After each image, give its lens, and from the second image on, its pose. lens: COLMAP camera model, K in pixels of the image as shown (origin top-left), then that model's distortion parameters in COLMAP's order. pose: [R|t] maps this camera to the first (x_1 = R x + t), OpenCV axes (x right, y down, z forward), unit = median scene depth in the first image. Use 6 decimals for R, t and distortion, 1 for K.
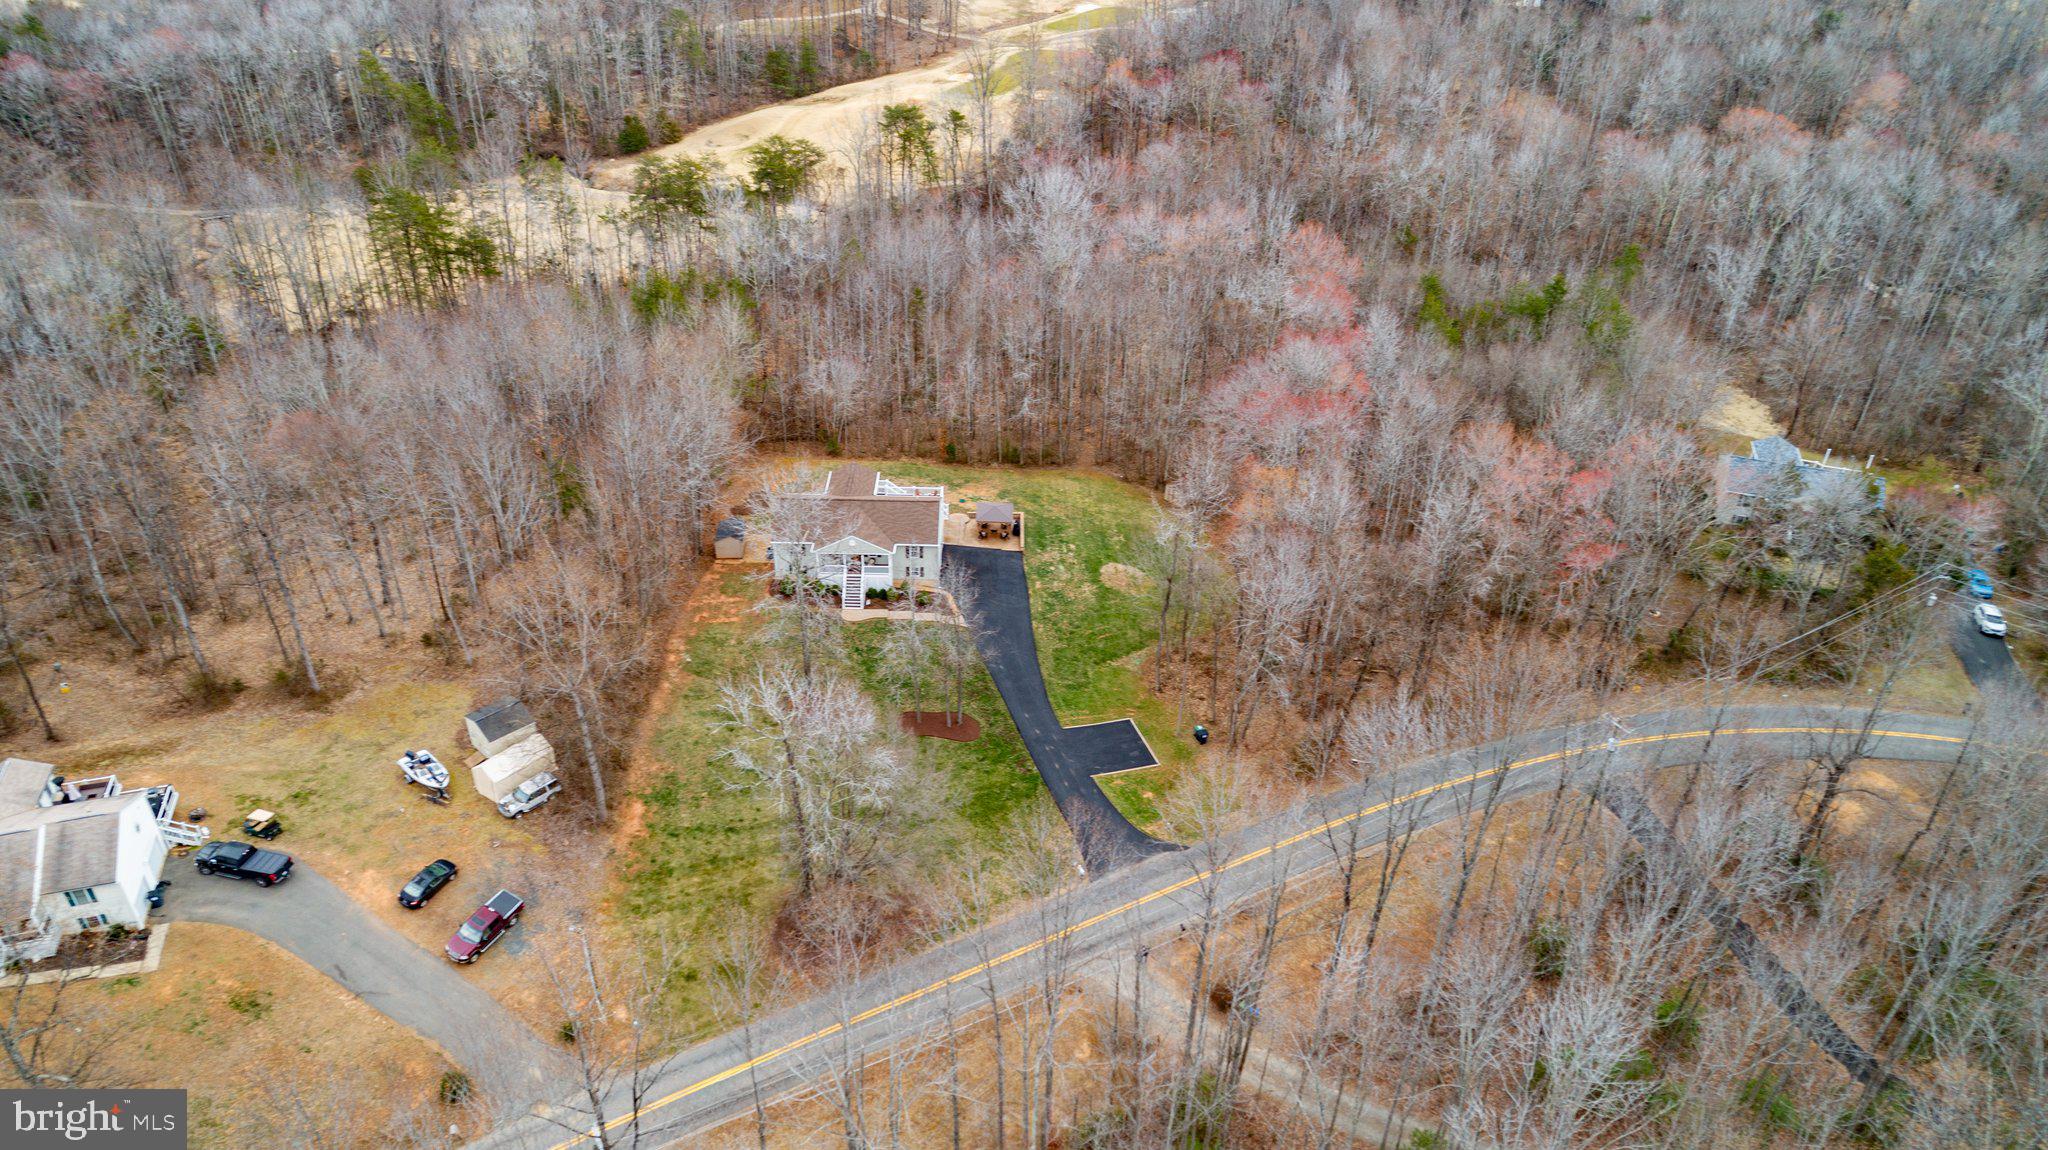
lens RADIAL K [[1382.8, 0, 1023.2], [0, 1382.8, 572.0], [0, 0, 1]] dist [-0.010898, 0.009370]
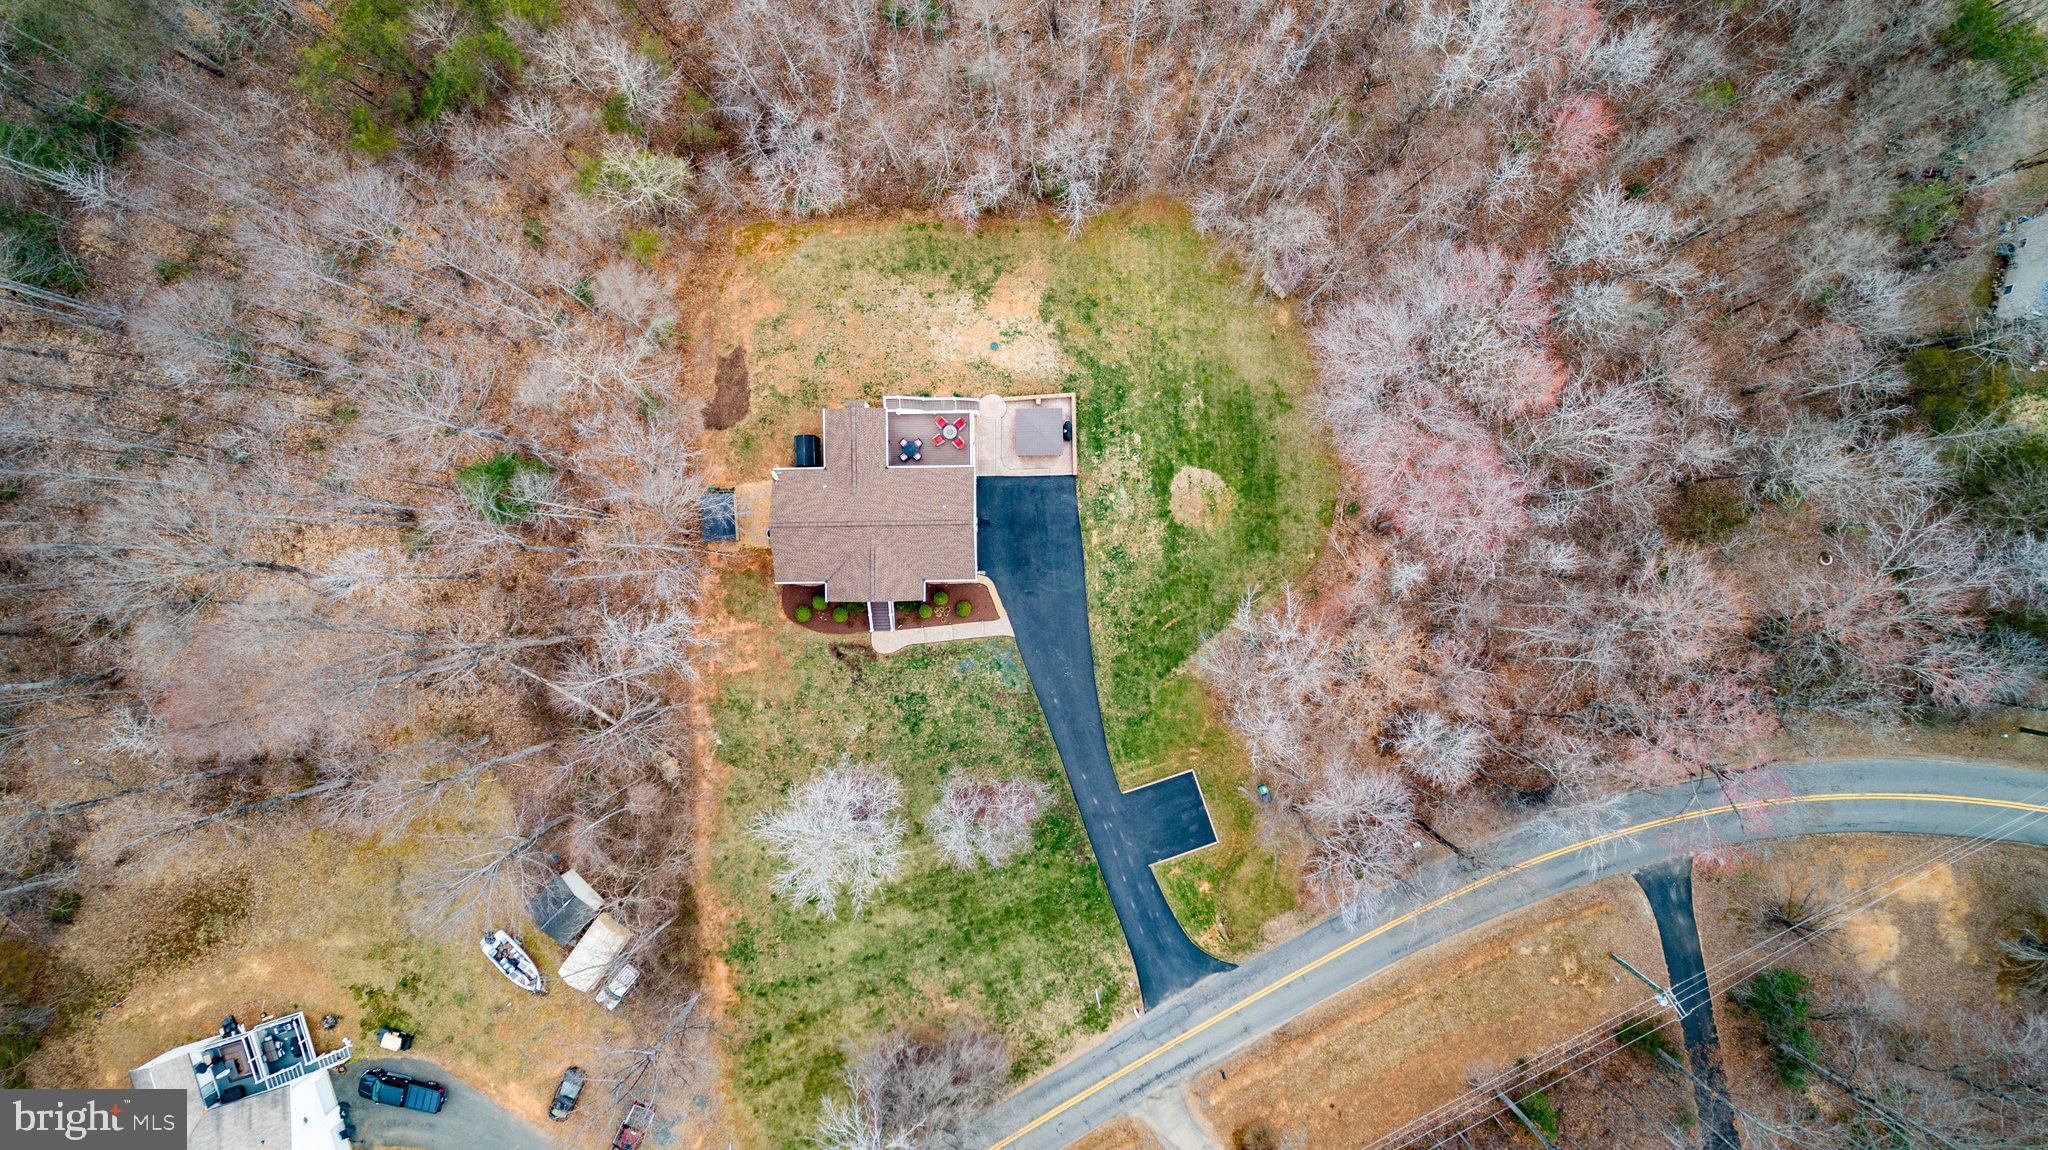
lens RADIAL K [[1382.8, 0, 1023.0], [0, 1382.8, 577.6], [0, 0, 1]] dist [-0.010898, 0.009370]
pose [[0.999319, -0.014818, -0.033805, -0.004995], [0.036409, 0.546075, 0.836945, -0.718335], [0.006058, -0.837605, 0.546242, 0.551317]]
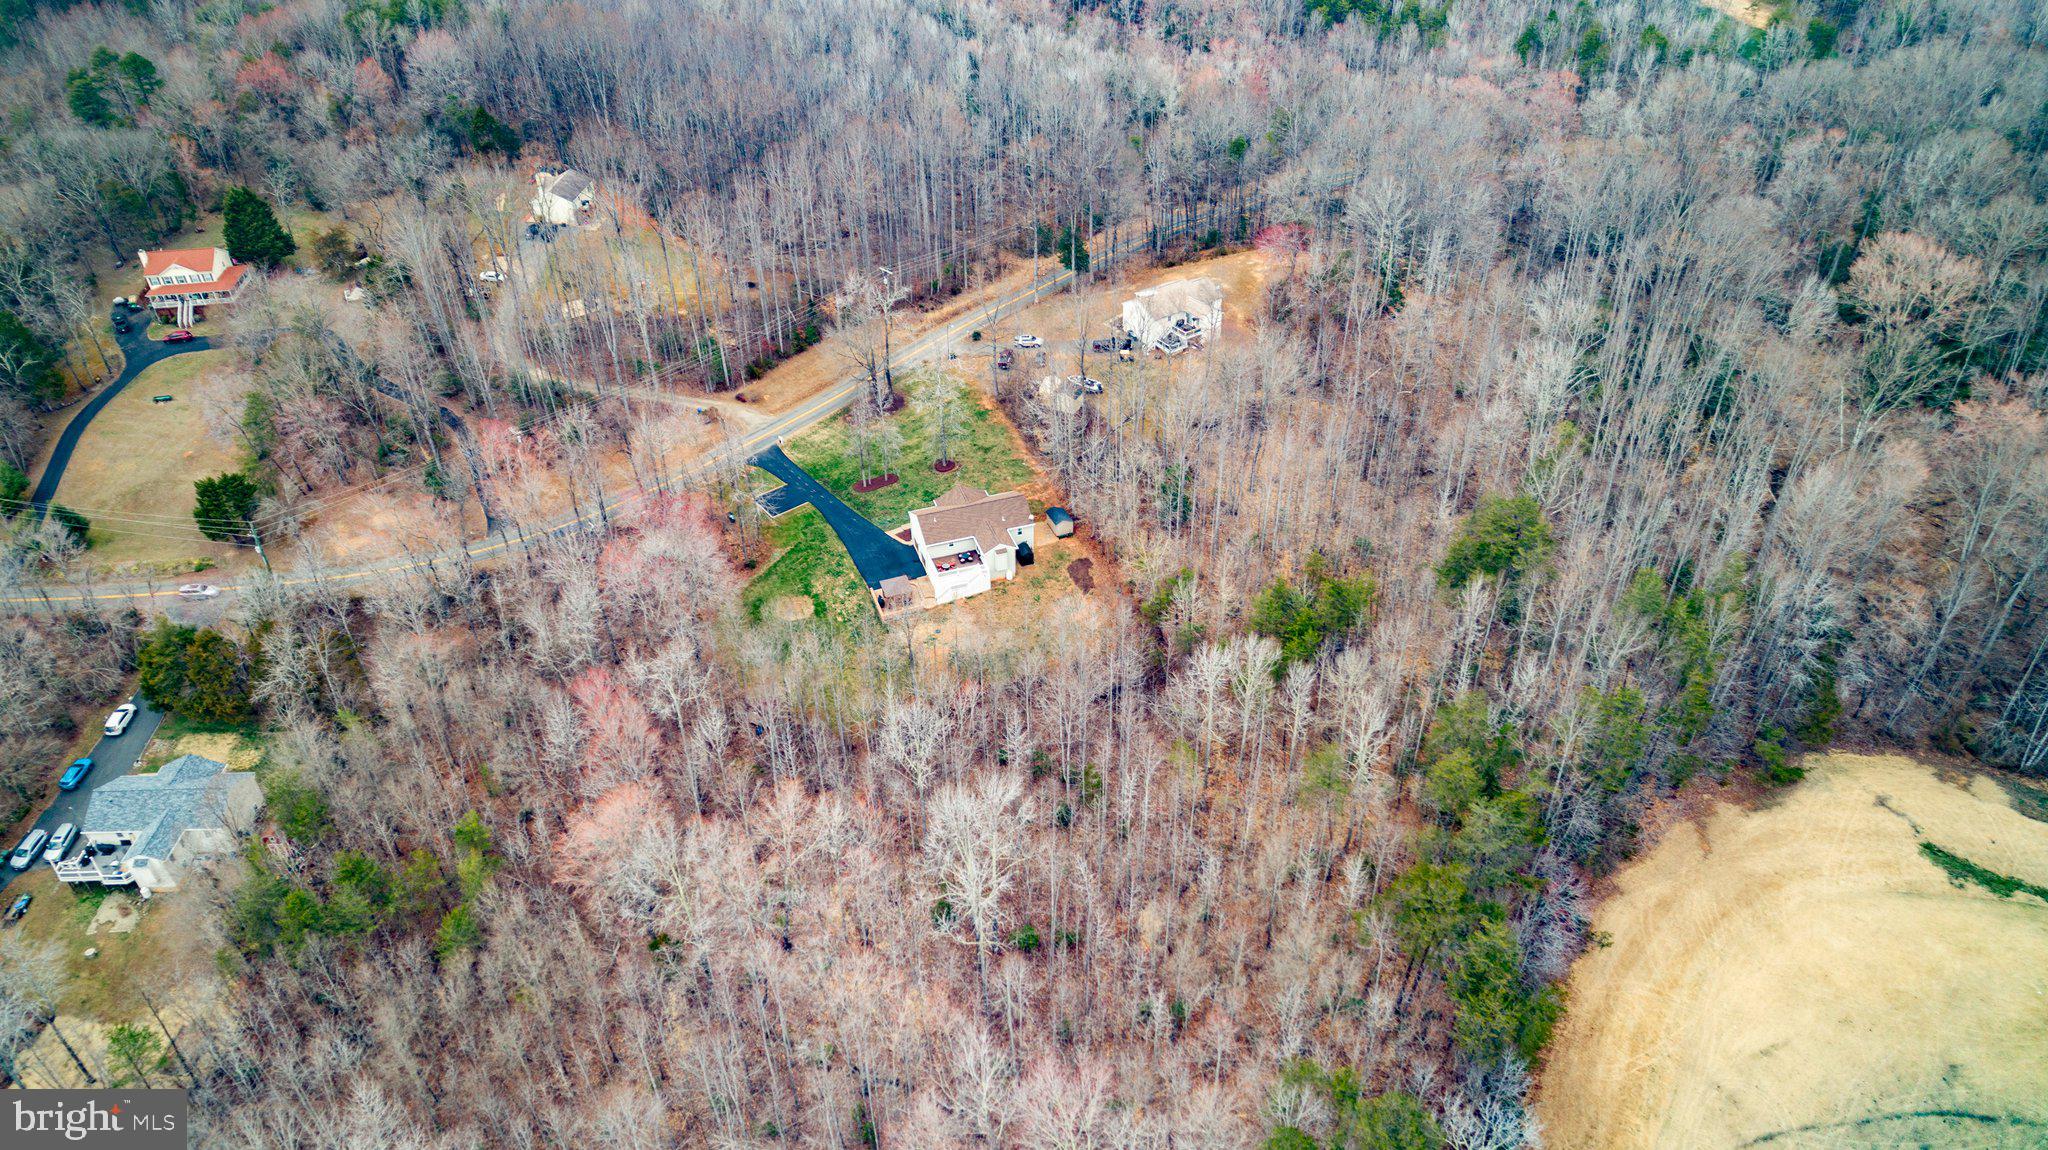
lens RADIAL K [[1382.8, 0, 1017.5], [0, 1382.8, 575.1], [0, 0, 1]] dist [-0.010898, 0.009370]
pose [[-0.949413, 0.185146, -0.253647, 0.222284], [-0.175365, 0.357454, 0.917319, -1.402727], [0.260505, 0.915395, -0.306904, 1.564362]]
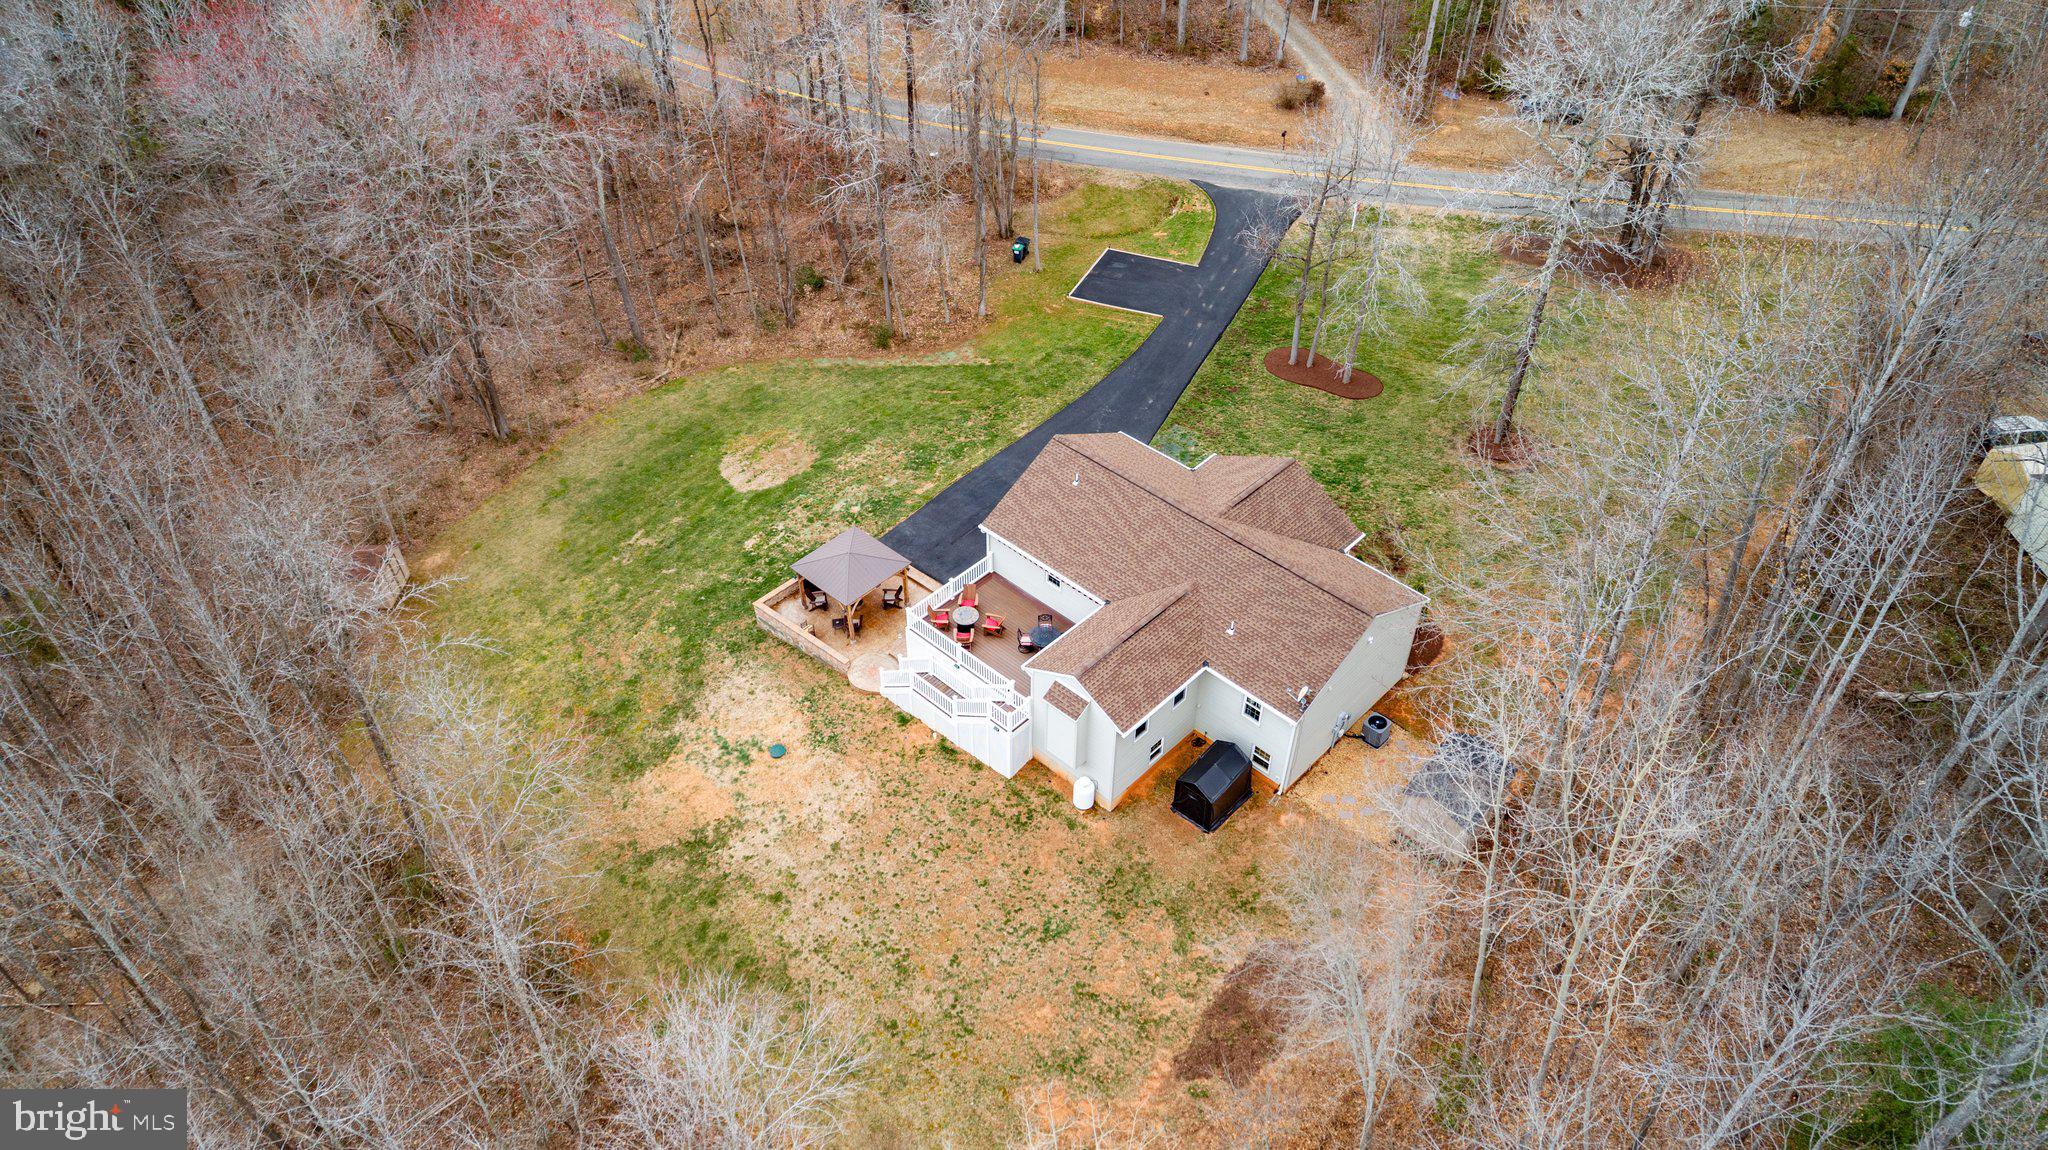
lens RADIAL K [[1382.8, 0, 1022.8], [0, 1382.8, 573.7], [0, 0, 1]] dist [-0.010898, 0.009370]
pose [[-0.726102, -0.478601, 0.493677, -0.295643], [0.366222, 0.338479, 0.866784, -0.428368], [-0.581943, 0.810169, -0.070496, 1.098760]]
